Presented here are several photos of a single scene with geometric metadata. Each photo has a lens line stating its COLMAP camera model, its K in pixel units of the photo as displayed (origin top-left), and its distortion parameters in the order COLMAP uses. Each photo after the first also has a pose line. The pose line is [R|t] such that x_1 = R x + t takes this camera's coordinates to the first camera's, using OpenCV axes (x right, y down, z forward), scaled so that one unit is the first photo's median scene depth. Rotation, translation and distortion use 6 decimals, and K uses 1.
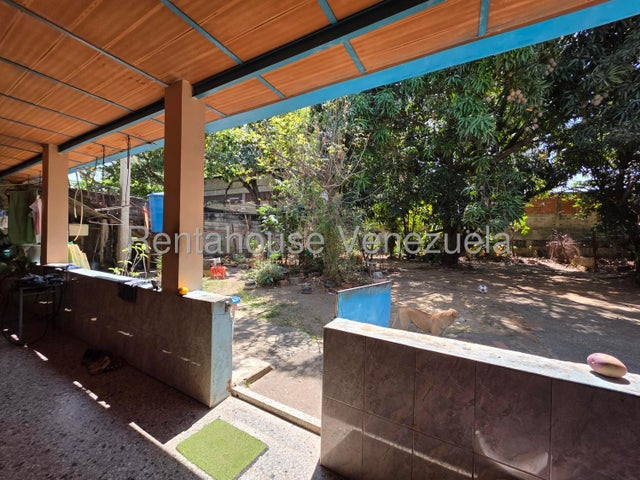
lens RADIAL K [[256.4, 0, 318.0], [0, 256.4, 239.7], [0, 0, 1]] dist [-0.002483, 0.000183]
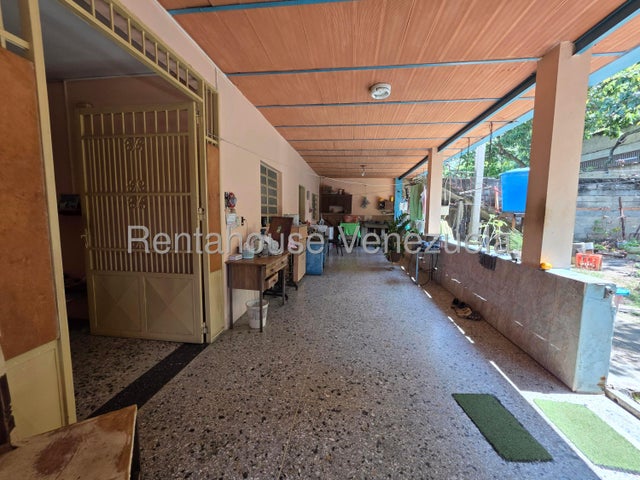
lens RADIAL K [[256.4, 0, 316.6], [0, 256.4, 238.3], [0, 0, 1]] dist [-0.002483, 0.000183]
pose [[0.374204, 0.071270, -0.924604, 0.037129], [-0.004678, 0.997175, 0.074971, 0.015506], [0.927335, -0.023729, 0.373480, -0.140570]]
